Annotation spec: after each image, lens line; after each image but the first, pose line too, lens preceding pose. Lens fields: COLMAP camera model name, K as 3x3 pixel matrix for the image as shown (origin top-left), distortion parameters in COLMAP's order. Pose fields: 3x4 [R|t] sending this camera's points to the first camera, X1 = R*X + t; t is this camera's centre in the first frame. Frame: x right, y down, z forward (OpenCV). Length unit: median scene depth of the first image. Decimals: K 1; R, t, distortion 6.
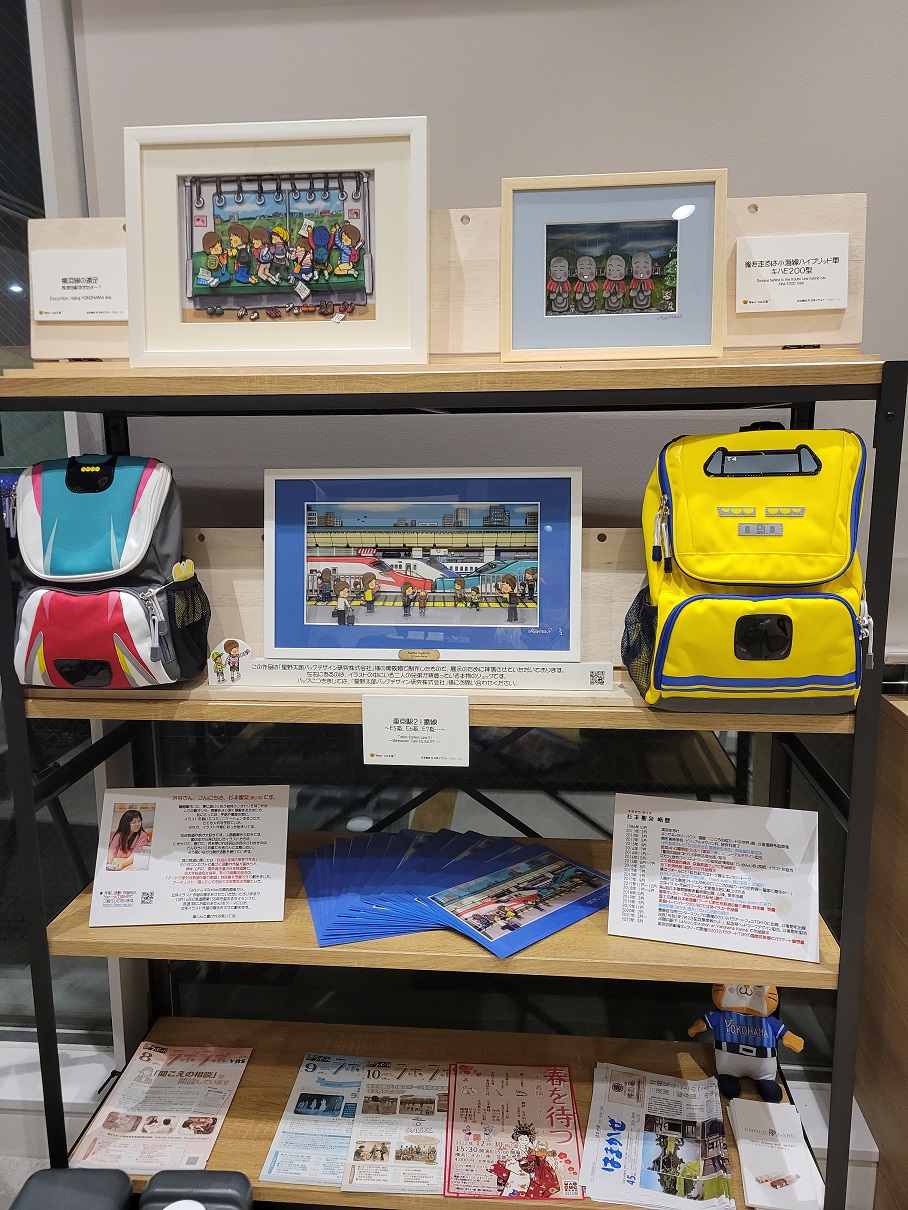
lens RADIAL K [[913.5, 0, 454.0], [0, 913.5, 605.0], [0, 0, 1]] dist [0.030021, -0.004774]
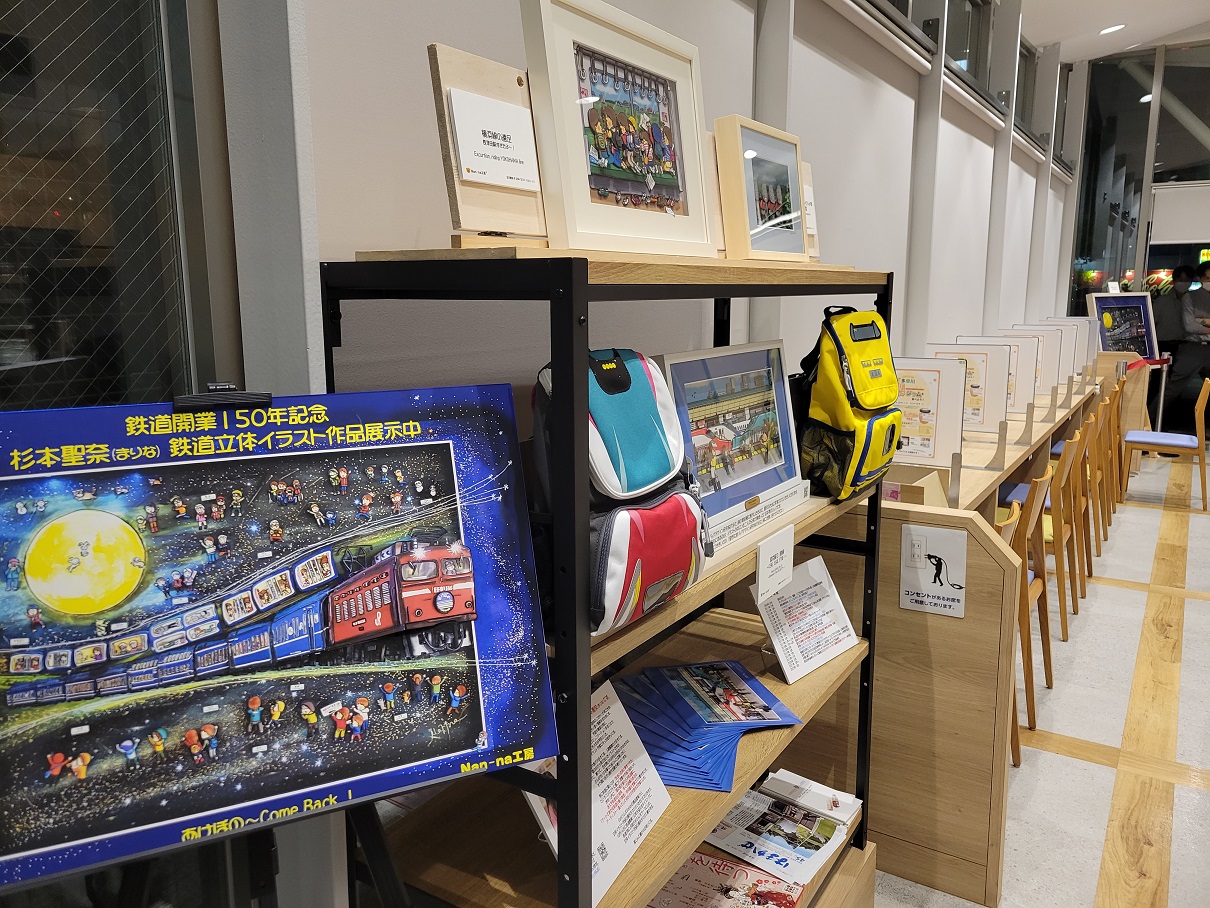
lens RADIAL K [[919.0, 0, 603.8], [0, 919.0, 440.2], [0, 0, 1]] dist [0.049801, -0.074818]
pose [[0.452801, -0.137553, 0.880937, -1.140821], [0.165155, 0.983870, 0.068736, -0.135768], [-0.876182, 0.114368, 0.468215, 0.589422]]
